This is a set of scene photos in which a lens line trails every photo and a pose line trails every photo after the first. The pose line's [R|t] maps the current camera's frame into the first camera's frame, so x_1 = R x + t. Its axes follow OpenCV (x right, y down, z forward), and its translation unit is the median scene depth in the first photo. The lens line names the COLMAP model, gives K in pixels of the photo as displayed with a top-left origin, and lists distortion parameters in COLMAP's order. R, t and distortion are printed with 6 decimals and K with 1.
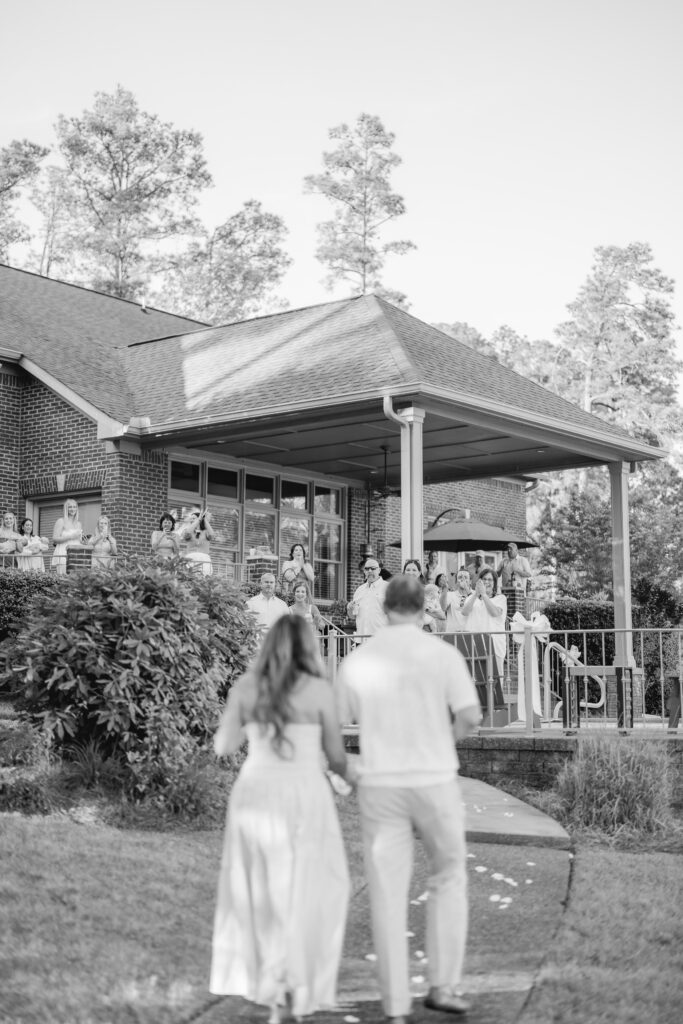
lens RADIAL K [[1606.9, 0, 339.7], [0, 1606.9, 510.5], [0, 0, 1]] dist [0.035240, 0.000000]
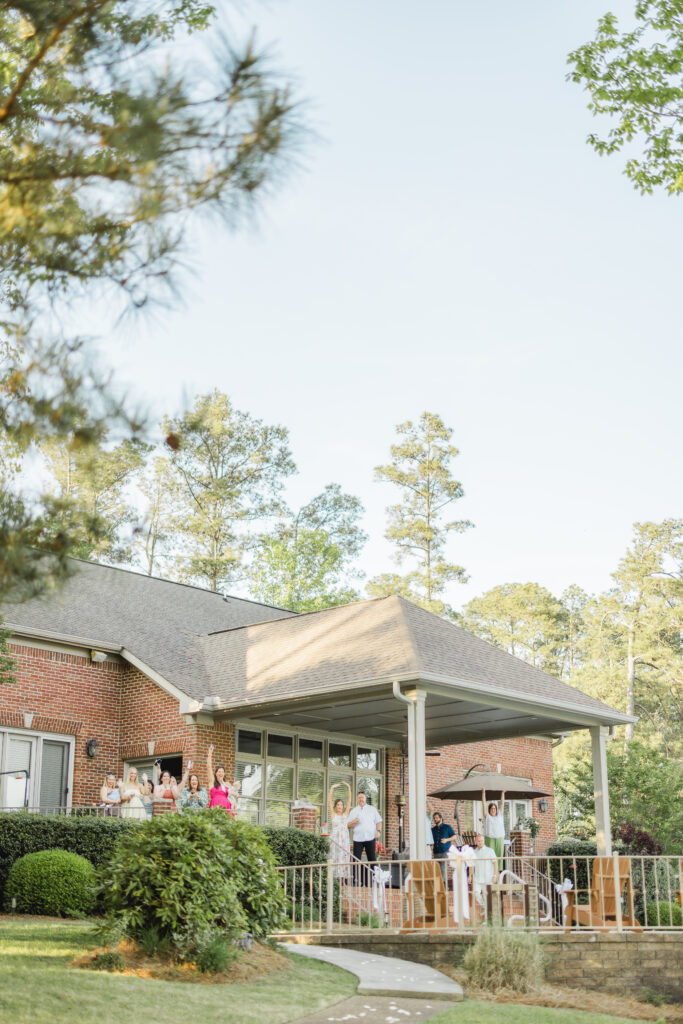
lens RADIAL K [[1487.3, 0, 341.7], [0, 1487.3, 514.9], [0, 0, 1]] dist [0.020361, 0.000000]
pose [[0.998483, -0.018175, -0.051983, 0.038554], [0.009470, 0.986575, -0.163033, -0.005722], [0.054248, 0.162293, 0.985250, -0.167390]]
